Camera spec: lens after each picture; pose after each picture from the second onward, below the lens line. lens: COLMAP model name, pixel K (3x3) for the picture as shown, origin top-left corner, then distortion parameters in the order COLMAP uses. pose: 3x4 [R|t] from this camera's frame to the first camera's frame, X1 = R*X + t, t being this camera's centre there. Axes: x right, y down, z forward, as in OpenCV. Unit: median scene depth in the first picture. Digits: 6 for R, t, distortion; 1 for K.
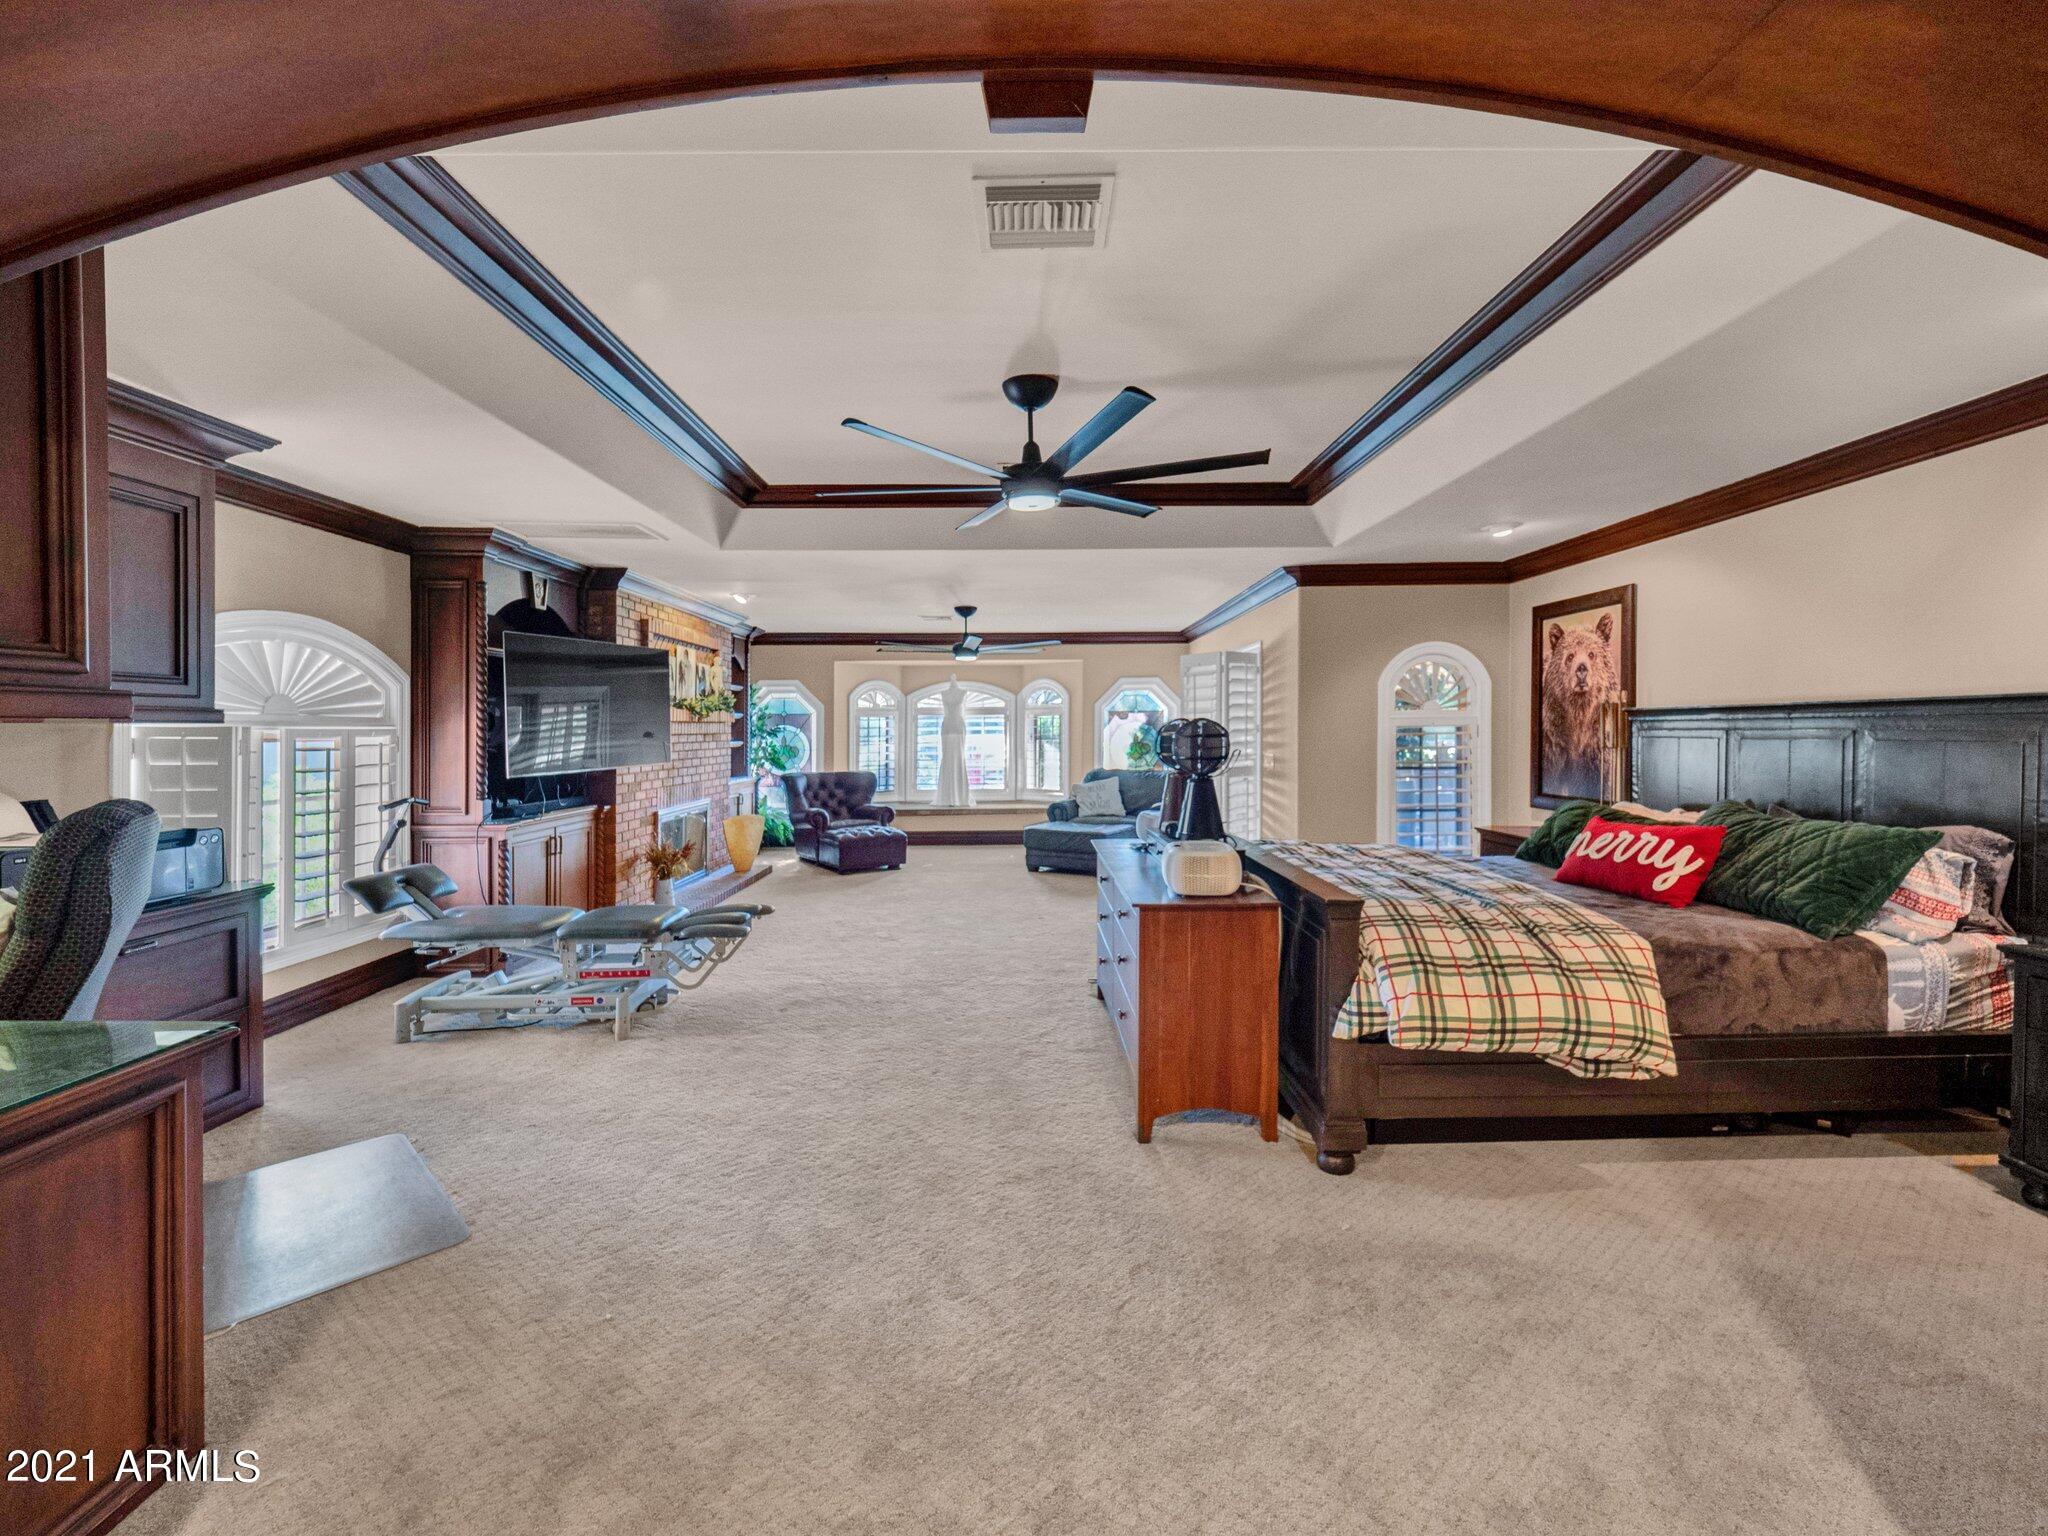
lens RADIAL K [[874.9, 0, 1009.5], [0, 874.9, 746.1], [0, 0, 1]] dist [0.000869, -0.002621]
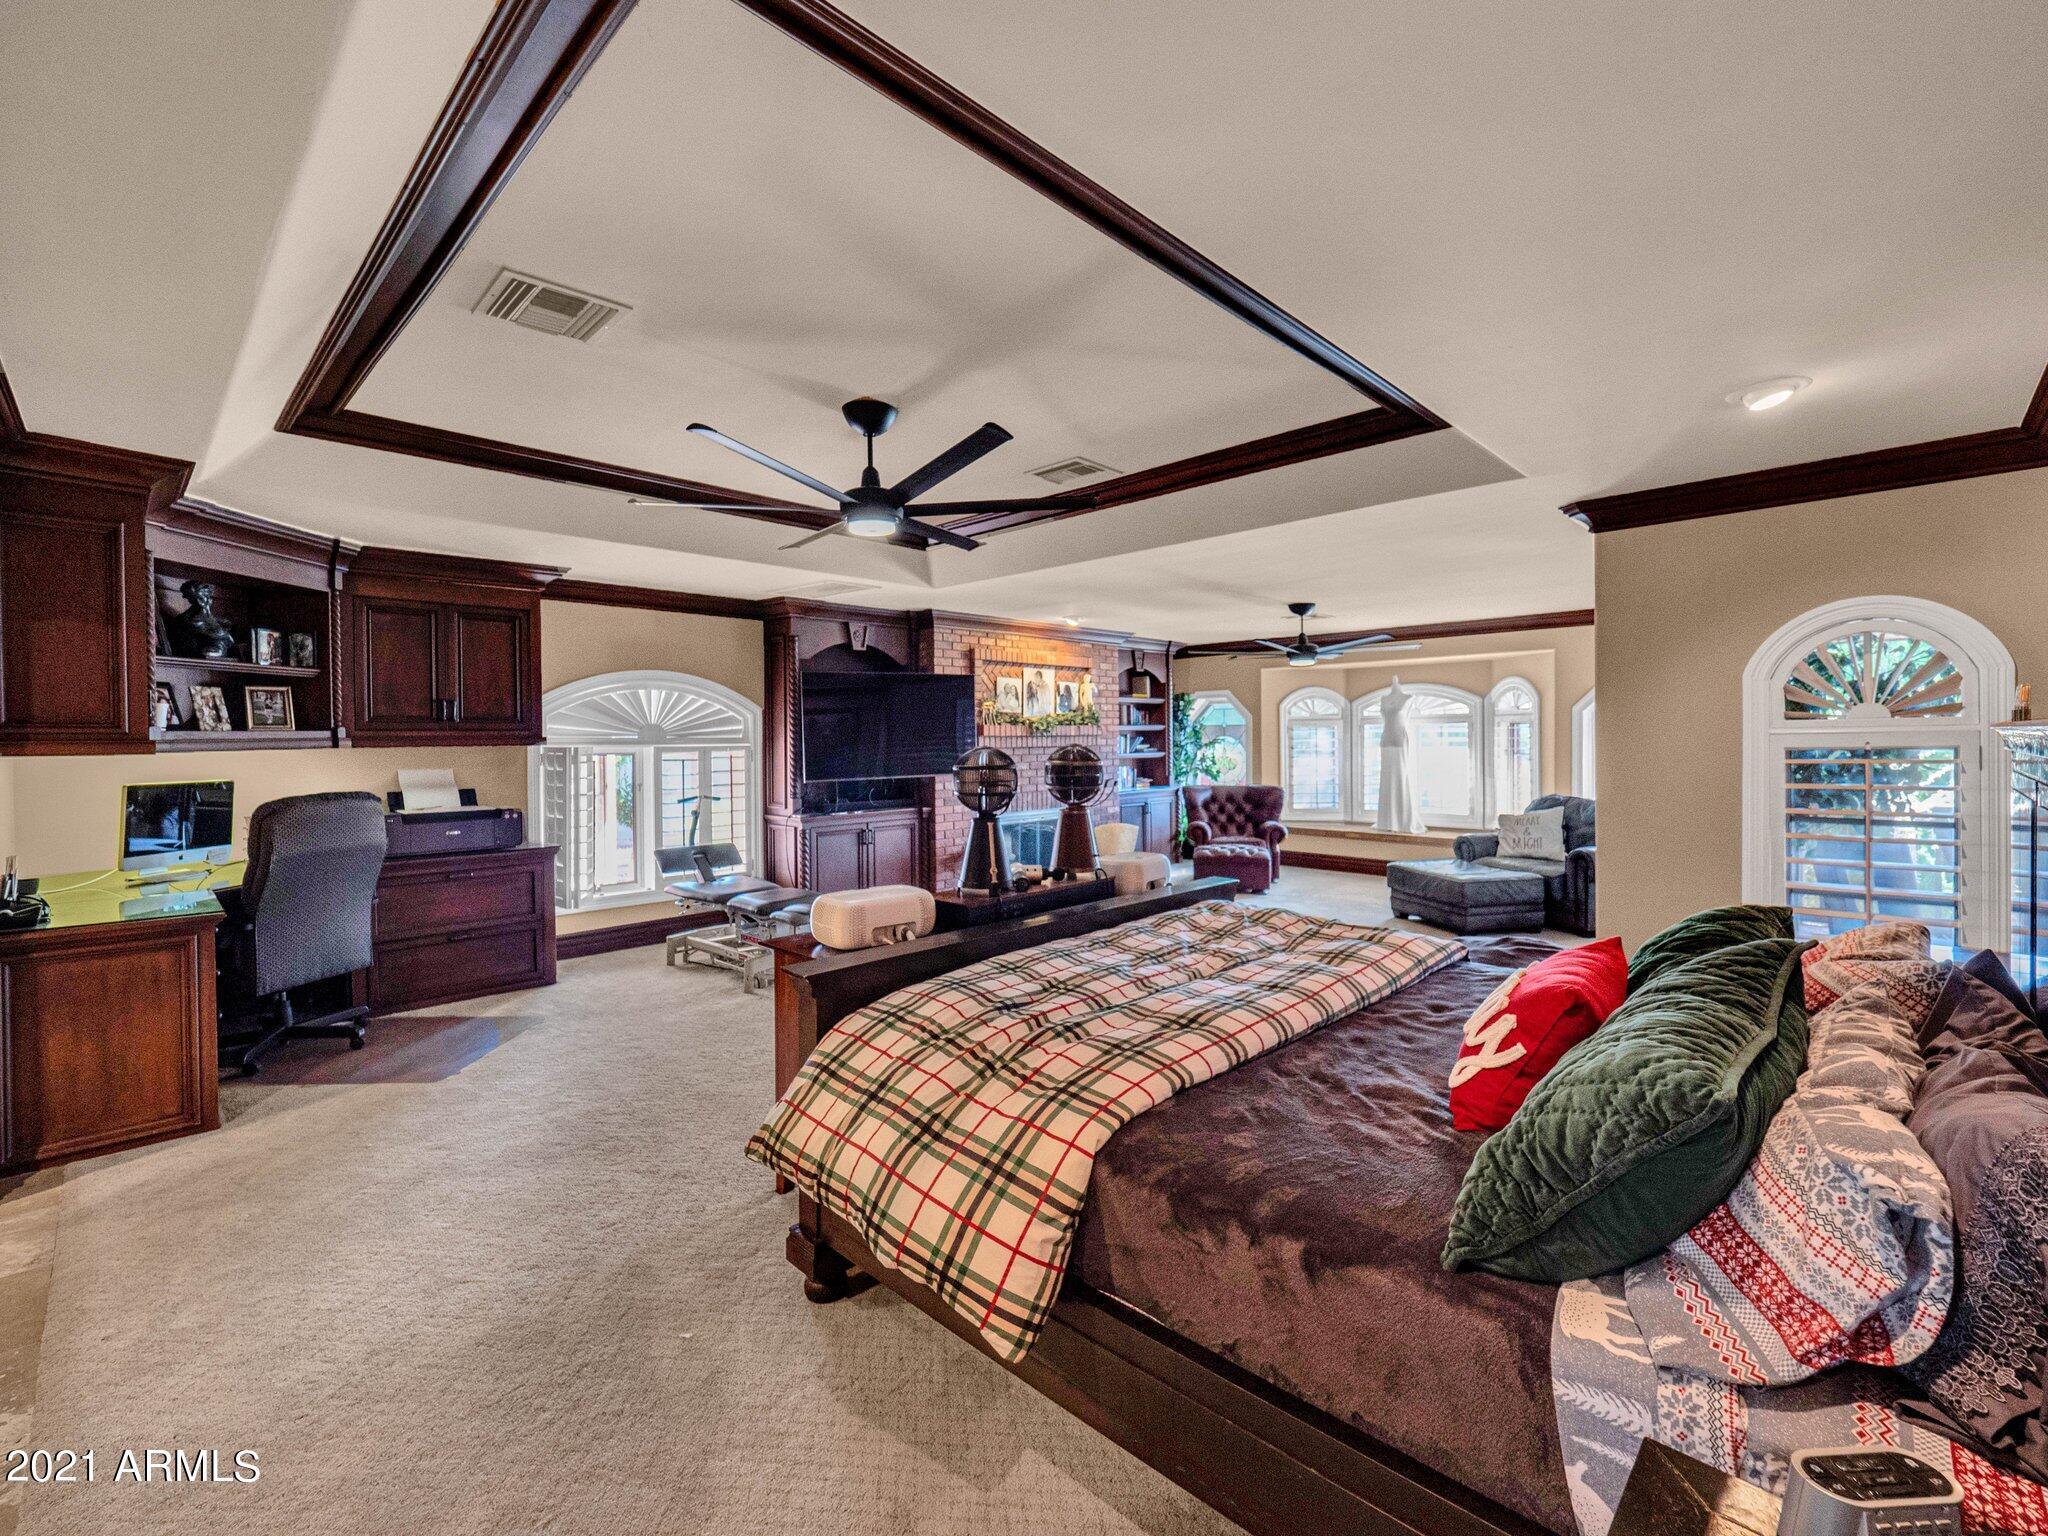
lens RADIAL K [[874.9, 0, 1013.7], [0, 874.9, 756.1], [0, 0, 1]] dist [0.000869, -0.002621]
pose [[0.722484, 0.014501, -0.691236, 0.423683], [-0.009941, 0.999895, 0.010586, -0.016012], [0.691317, -0.000777, 0.722552, 0.205383]]
